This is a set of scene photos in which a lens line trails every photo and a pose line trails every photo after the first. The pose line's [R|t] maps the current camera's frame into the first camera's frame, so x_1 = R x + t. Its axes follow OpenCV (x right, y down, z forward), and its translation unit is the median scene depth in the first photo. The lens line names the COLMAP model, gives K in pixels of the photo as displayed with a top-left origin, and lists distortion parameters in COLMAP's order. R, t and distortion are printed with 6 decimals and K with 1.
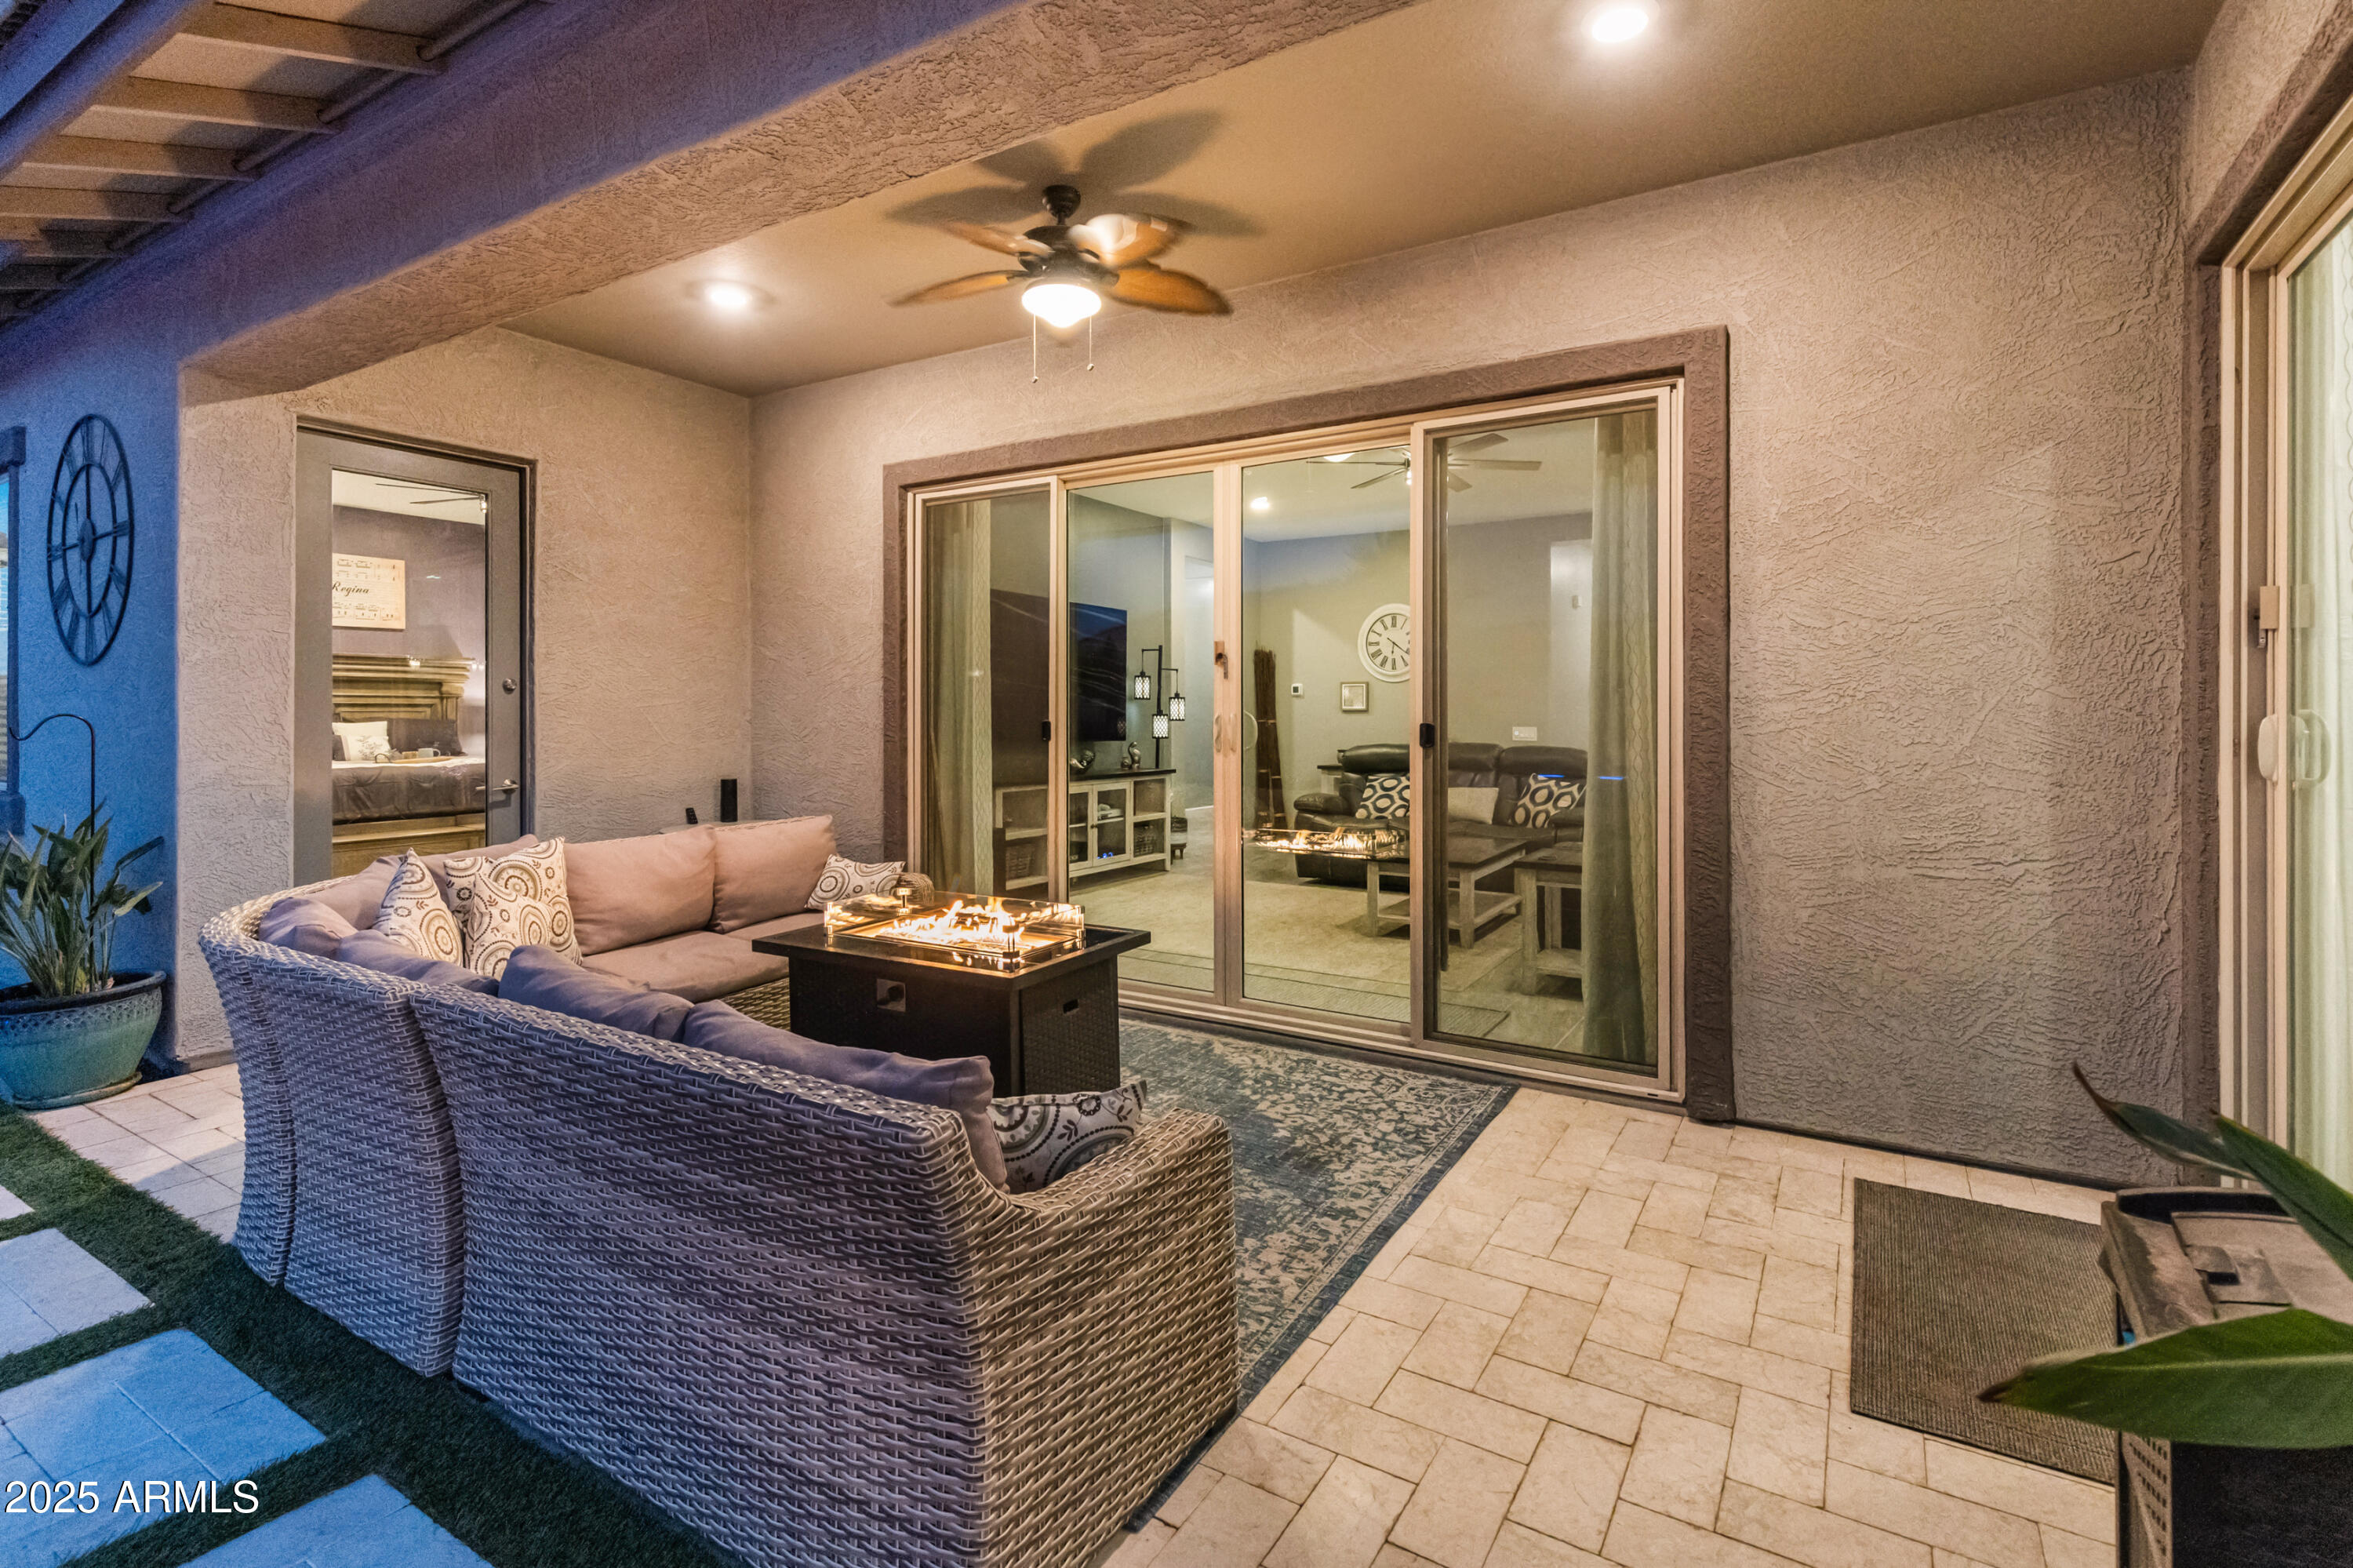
lens RADIAL K [[1100.6, 0, 1194.6], [0, 1100.6, 720.7], [0, 0, 1]] dist [0.011401, -0.002912]
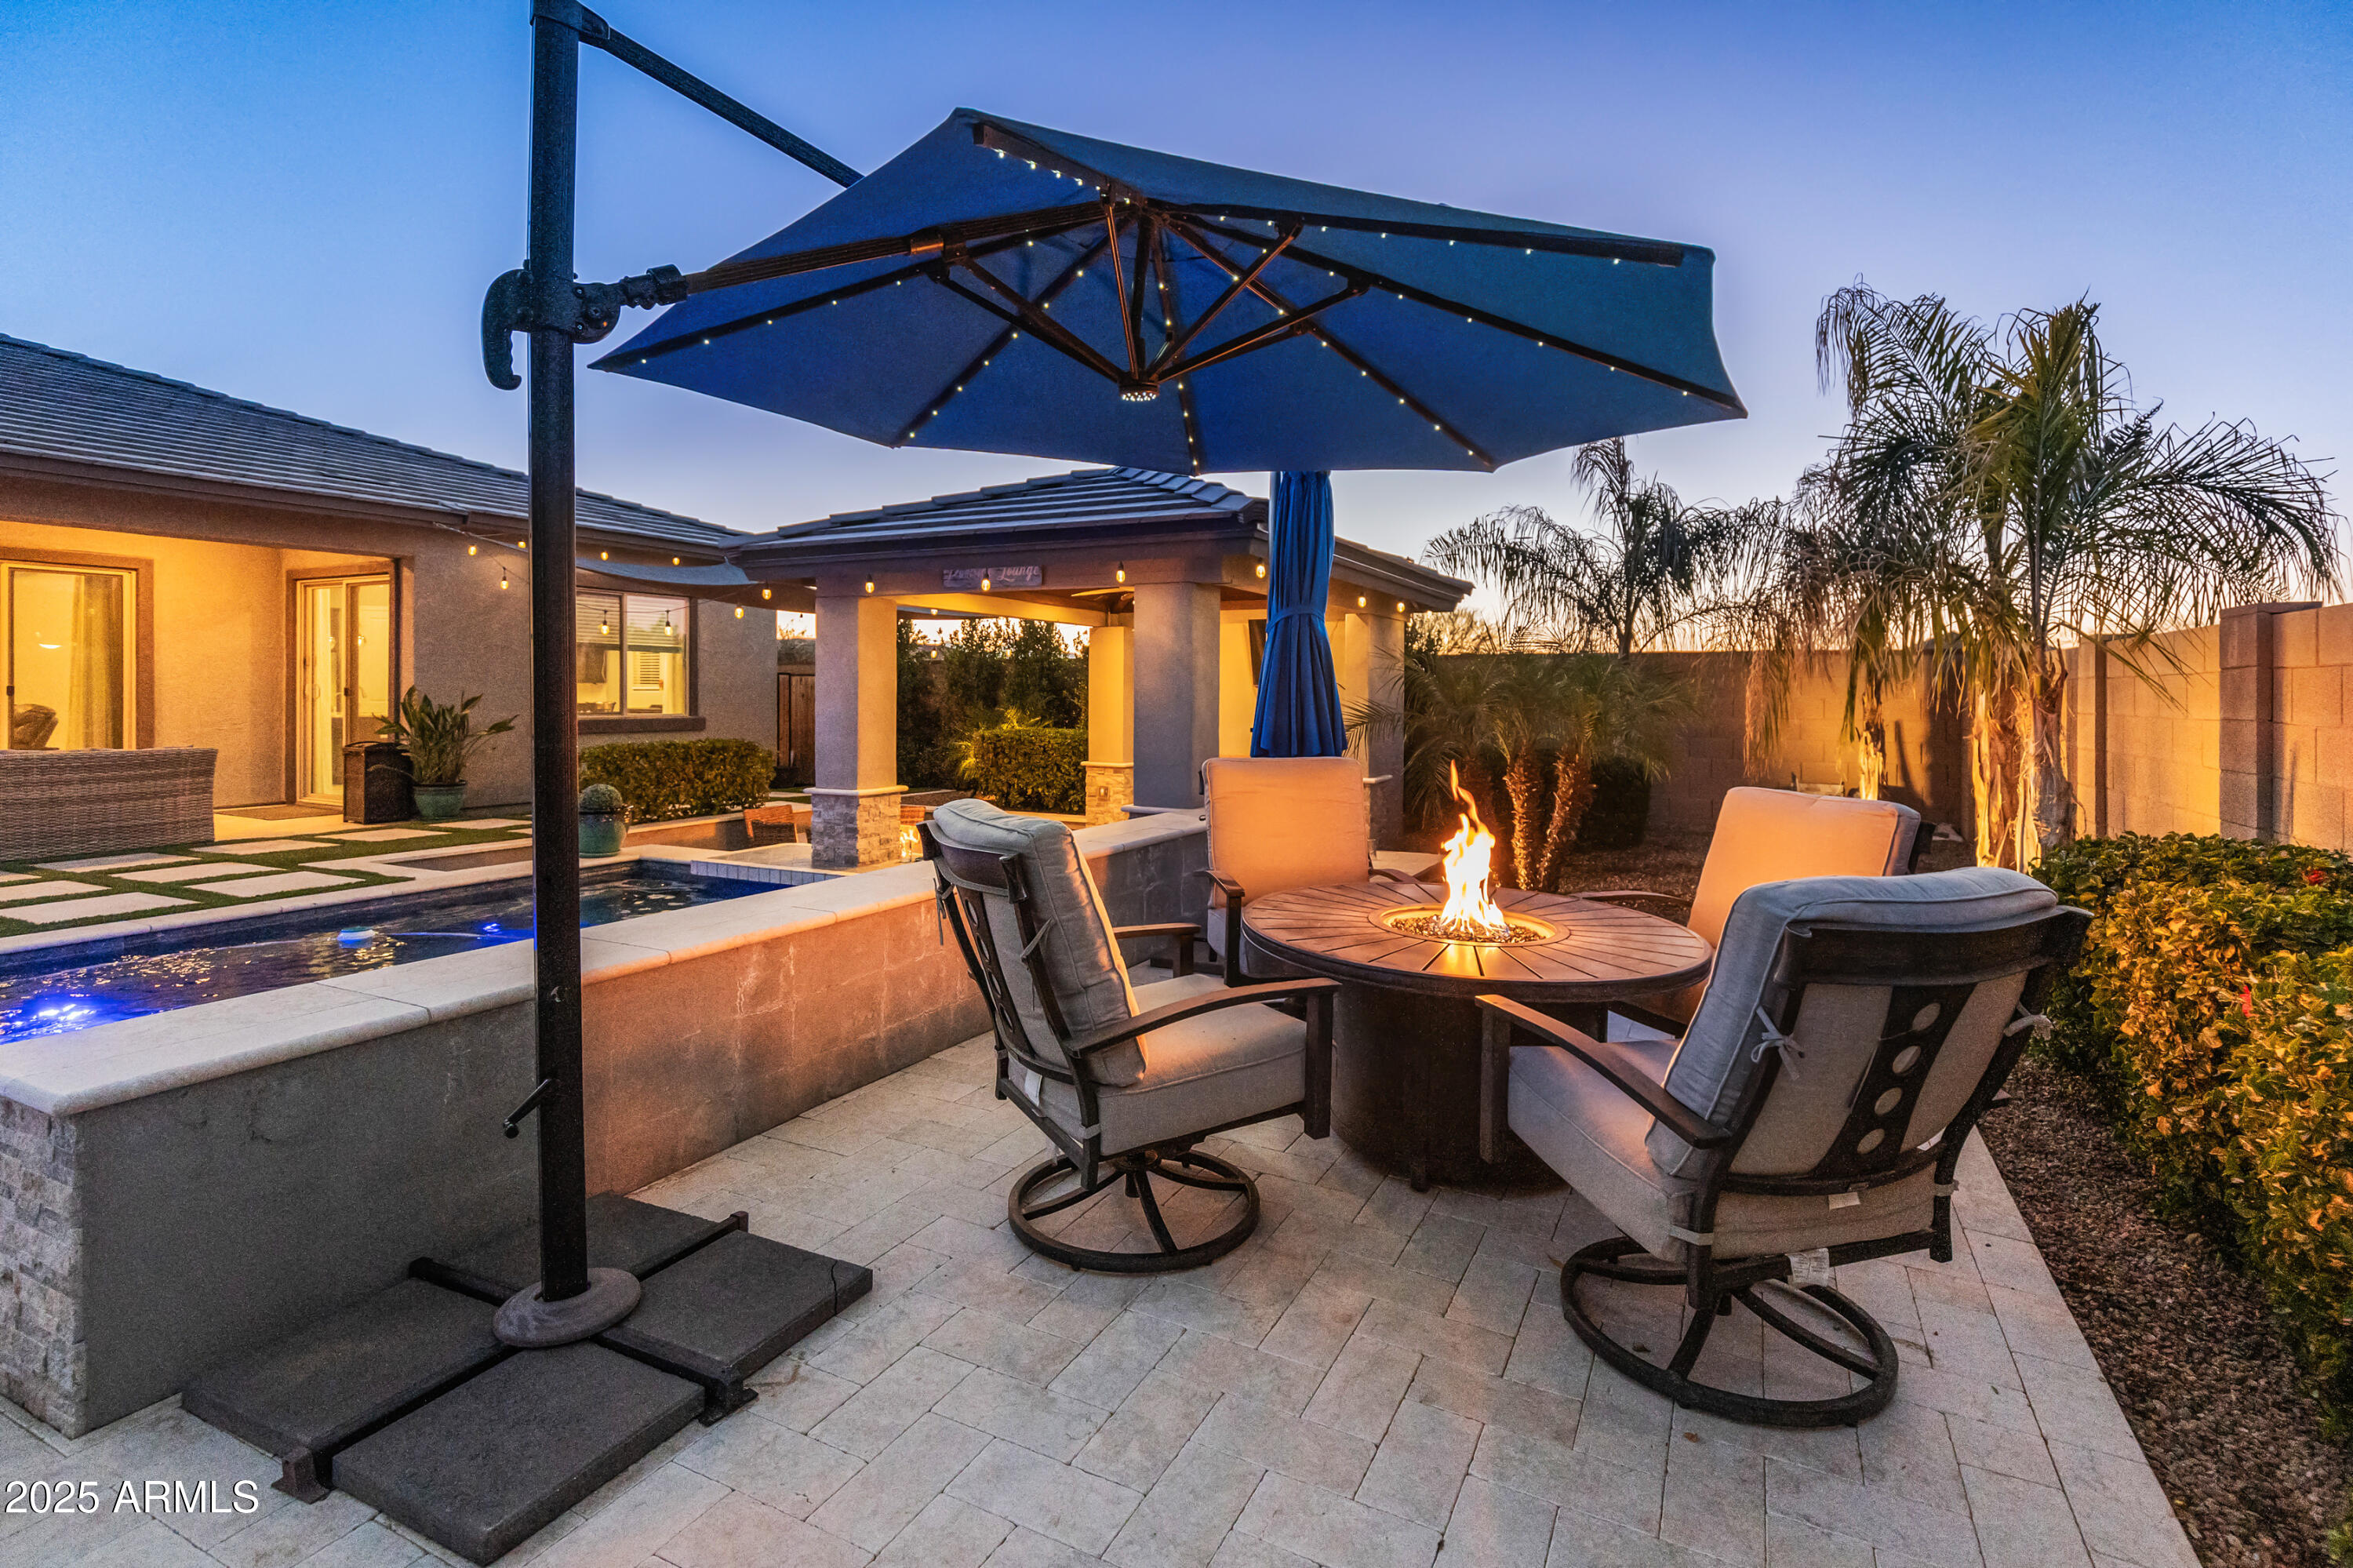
lens RADIAL K [[1100.6, 0, 1229.8], [0, 1100.6, 691.6], [0, 0, 1]] dist [0.011401, -0.002912]
pose [[-0.105621, -0.001440, 0.994405, -3.301838], [0.000620, 0.999999, 0.001514, 0.015979], [-0.994406, 0.000776, -0.105620, -1.893972]]
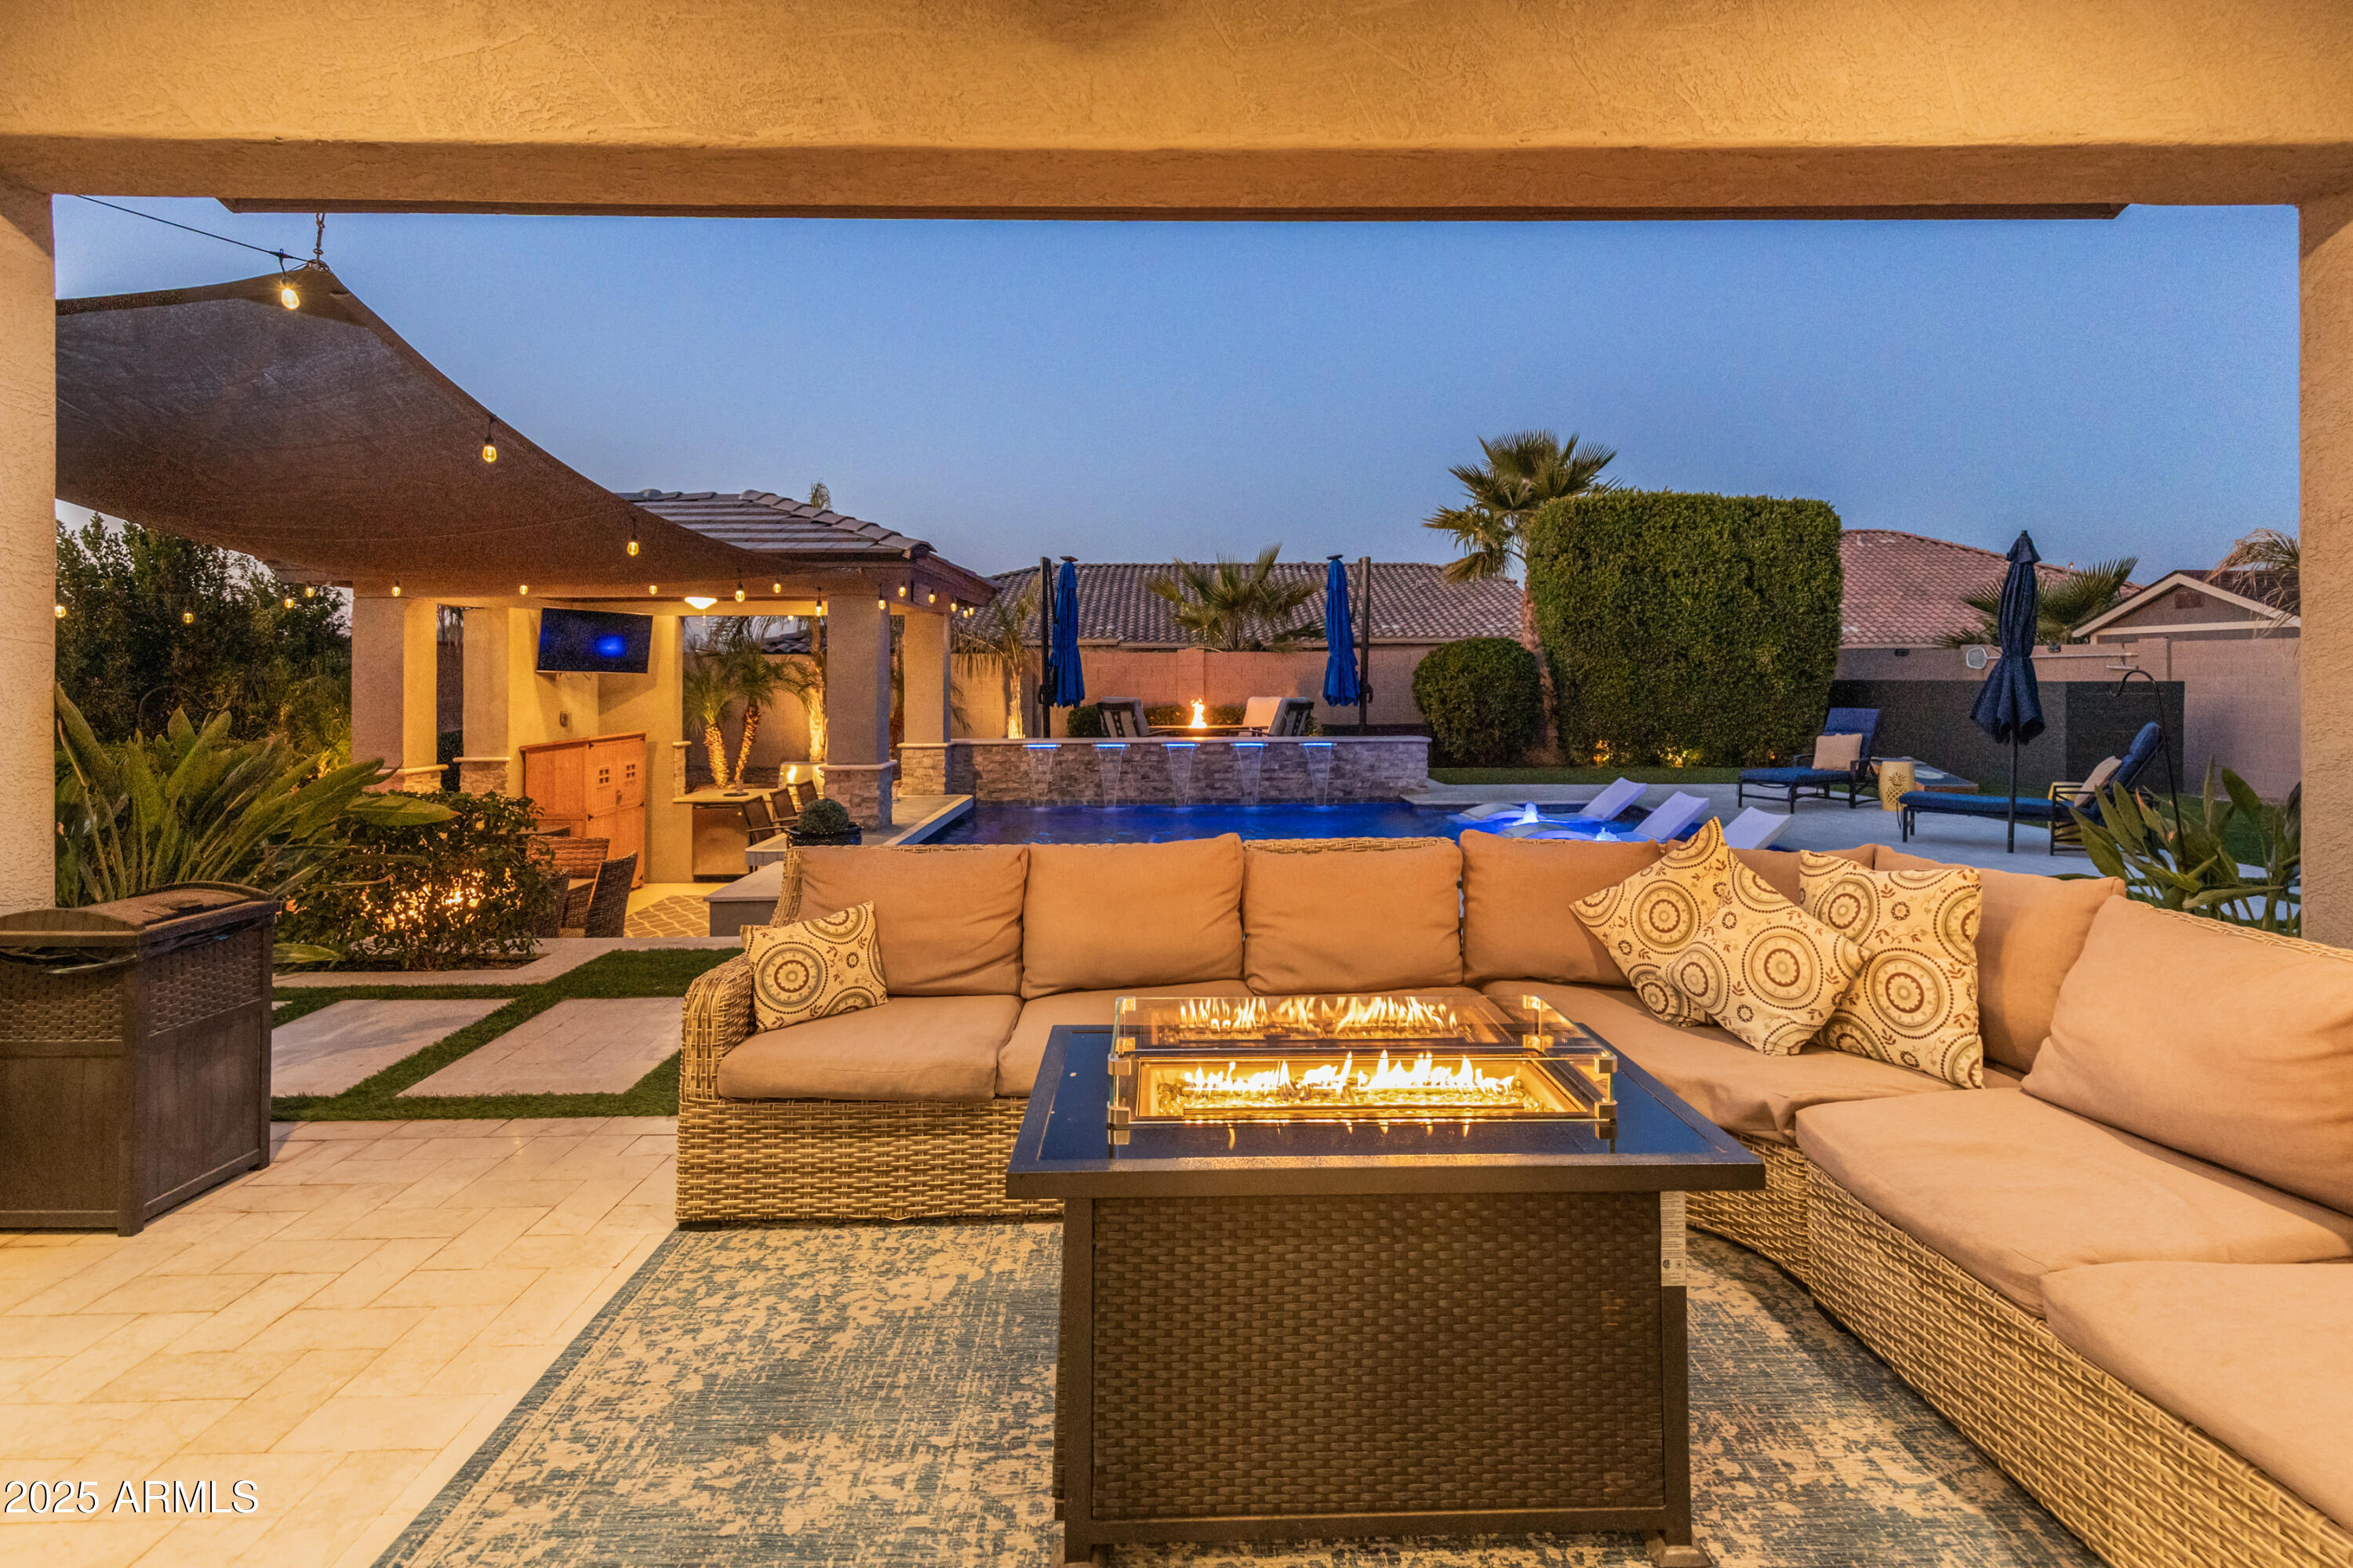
lens RADIAL K [[1100.6, 0, 1187.4], [0, 1100.6, 667.3], [0, 0, 1]] dist [0.011401, -0.002912]
pose [[-0.841275, -0.000761, -0.540608, 0.148797], [-0.001138, 0.999999, 0.000364, -0.007844], [0.540607, 0.000921, -0.841275, 1.546399]]
